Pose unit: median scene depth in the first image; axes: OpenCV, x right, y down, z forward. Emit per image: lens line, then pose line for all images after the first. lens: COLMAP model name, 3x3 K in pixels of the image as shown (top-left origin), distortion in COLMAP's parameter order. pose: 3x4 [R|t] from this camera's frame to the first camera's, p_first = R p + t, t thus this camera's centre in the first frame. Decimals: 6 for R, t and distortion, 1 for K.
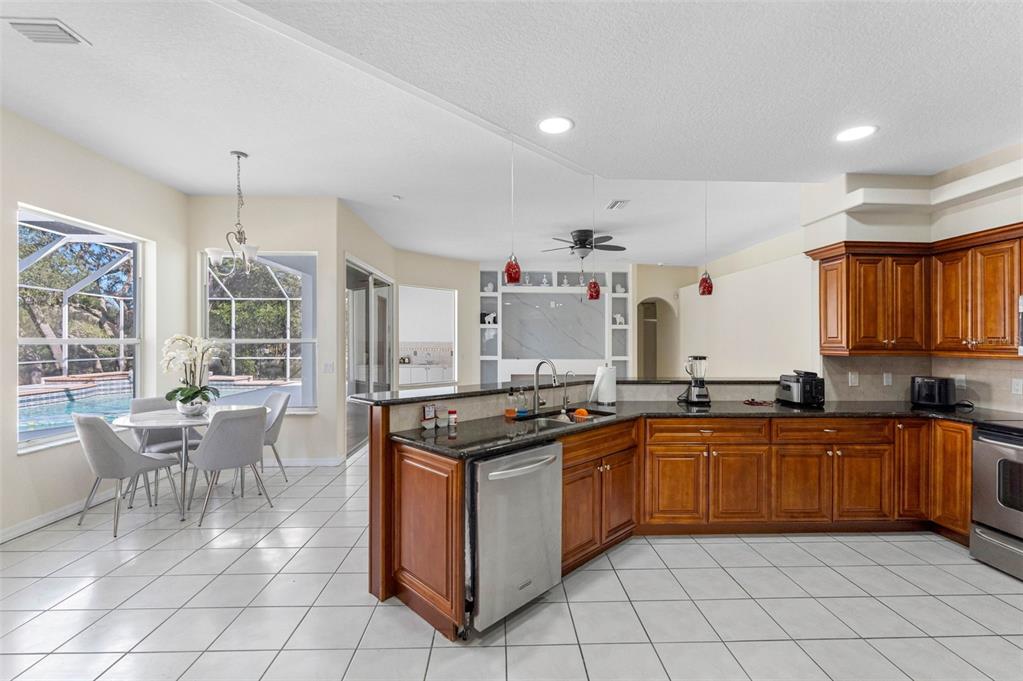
lens RADIAL K [[455.8, 0, 515.5], [0, 455.8, 335.4], [0, 0, 1]] dist [-0.001239, 0.000000]
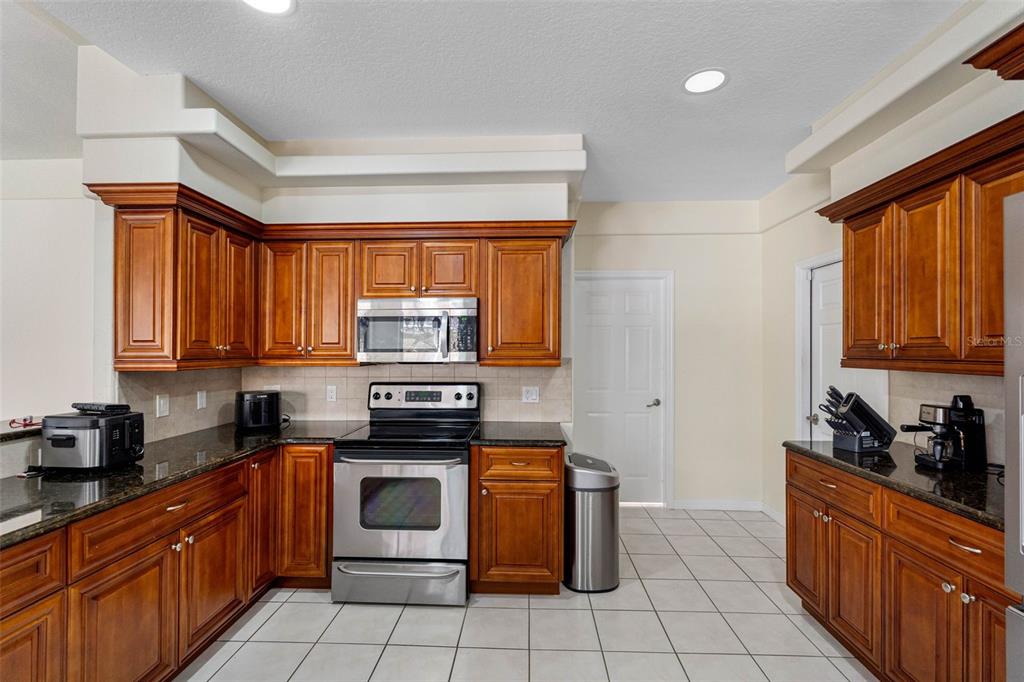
lens RADIAL K [[456.0, 0, 511.1], [0, 456.0, 343.9], [0, 0, 1]] dist [-0.002125, 0.000108]
pose [[0.082282, 0.006145, 0.996590, 0.146212], [-0.012762, 0.999905, -0.005112, 0.005351], [-0.996527, -0.012298, 0.082353, 0.486526]]
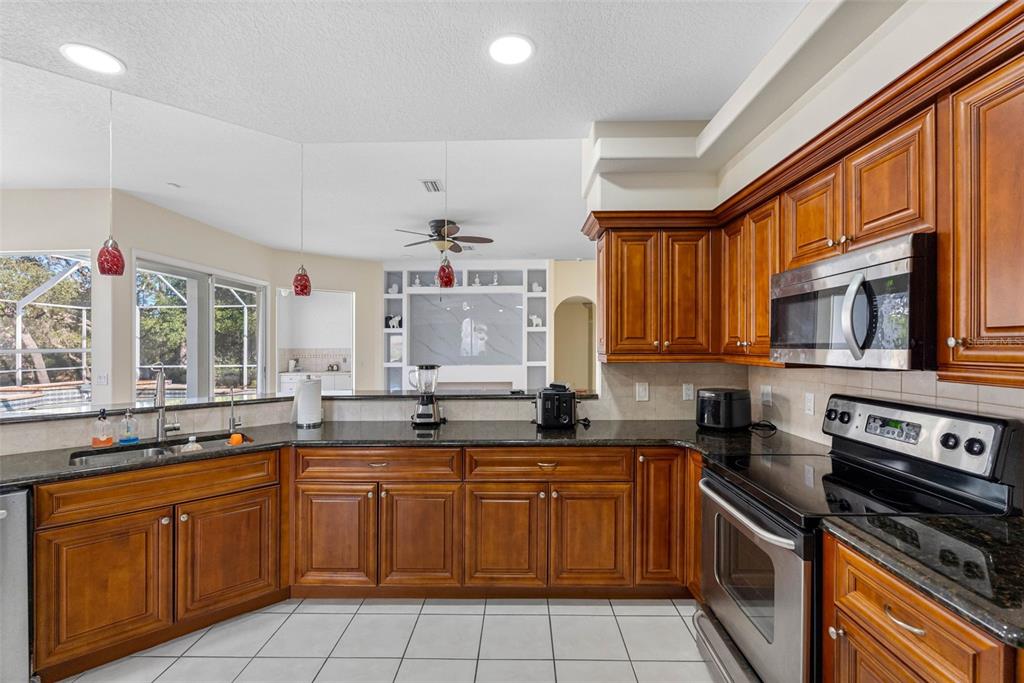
lens RADIAL K [[456.0, 0, 511.1], [0, 456.0, 344.4], [0, 0, 1]] dist [-0.002125, 0.000108]
pose [[0.997917, -0.013008, -0.063180, 0.611387], [0.013682, 0.999854, 0.010247, 0.003936], [0.063038, -0.011090, 0.997950, 0.226775]]
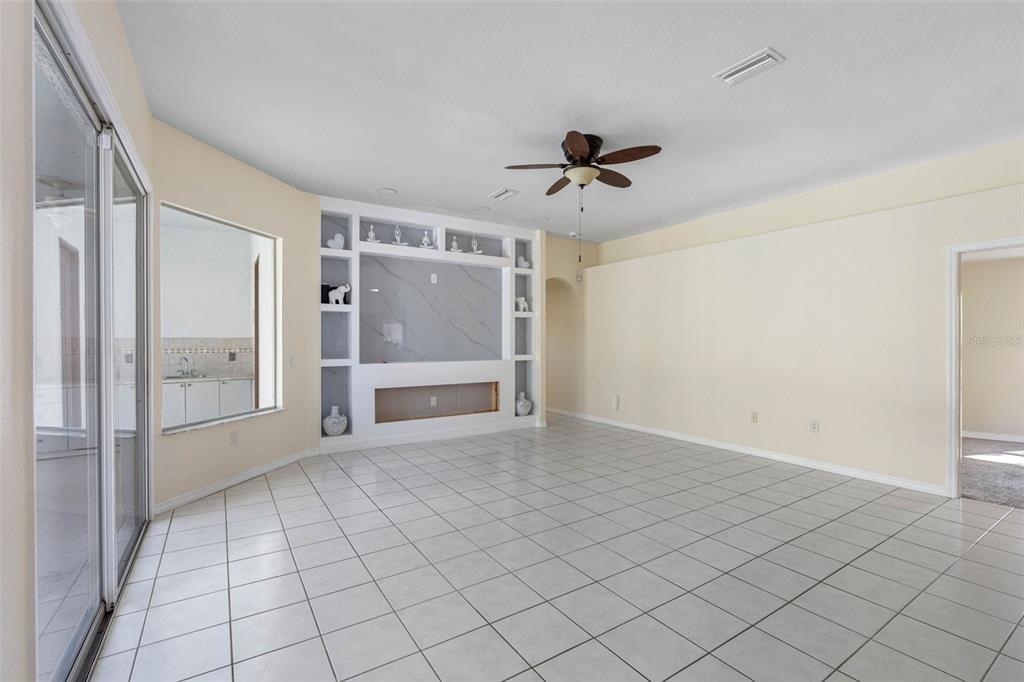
lens RADIAL K [[456.0, 0, 511.1], [0, 456.0, 343.9], [0, 0, 1]] dist [-0.002125, 0.000108]
pose [[0.861005, -0.009234, 0.508513, -0.418680], [-0.000809, 0.999809, 0.019526, 0.035630], [-0.508597, -0.017223, 0.860833, 0.991253]]
